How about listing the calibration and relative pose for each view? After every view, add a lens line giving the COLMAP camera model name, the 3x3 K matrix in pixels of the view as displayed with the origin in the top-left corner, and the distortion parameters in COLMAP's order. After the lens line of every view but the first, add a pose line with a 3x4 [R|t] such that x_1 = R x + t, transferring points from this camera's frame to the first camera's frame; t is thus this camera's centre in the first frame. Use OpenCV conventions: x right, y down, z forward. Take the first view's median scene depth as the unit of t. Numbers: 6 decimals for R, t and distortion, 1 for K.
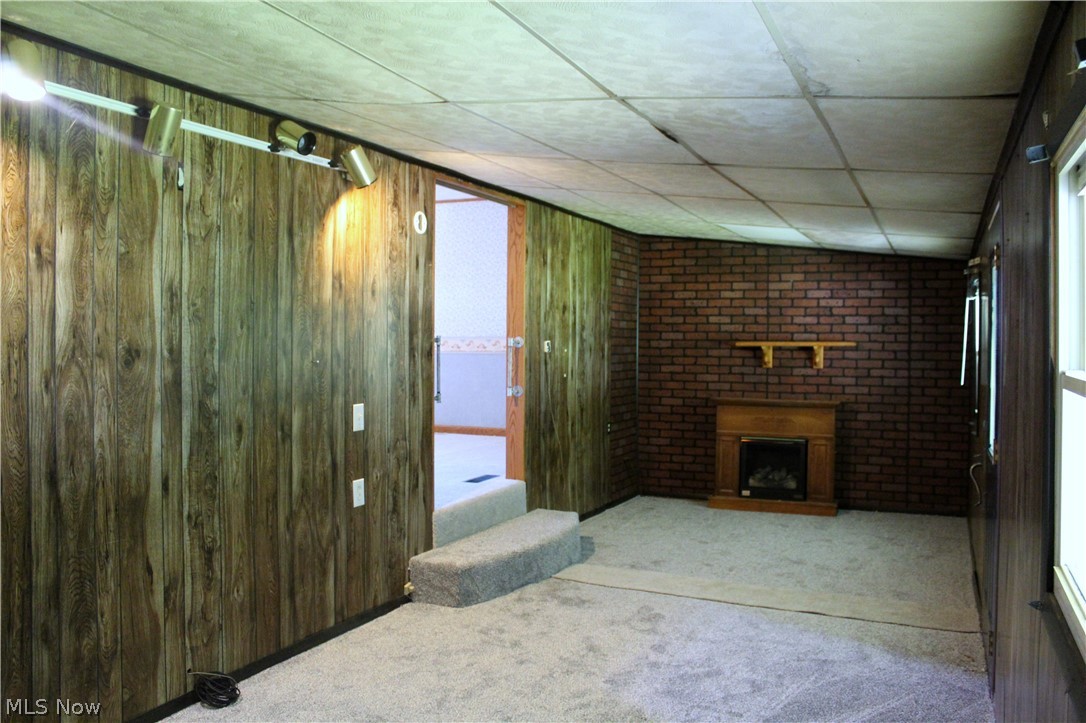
lens RADIAL K [[906.0, 0, 562.2], [0, 906.0, 349.6], [0, 0, 1]] dist [-0.141670, 0.115099]
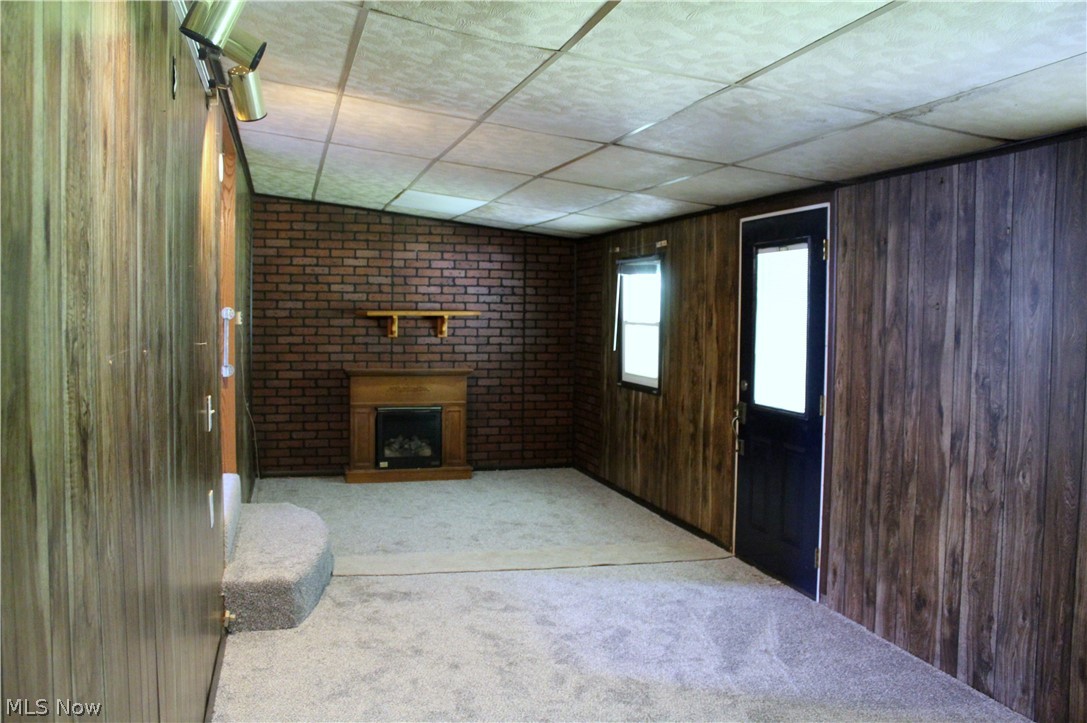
lens RADIAL K [[906.8, 0, 548.4], [0, 906.8, 350.1], [0, 0, 1]] dist [-0.141670, 0.115099]
pose [[0.773376, -0.026391, 0.633398, -0.286226], [0.000706, 0.999168, 0.040768, -0.006498], [-0.633947, -0.031082, 0.772752, 0.125950]]
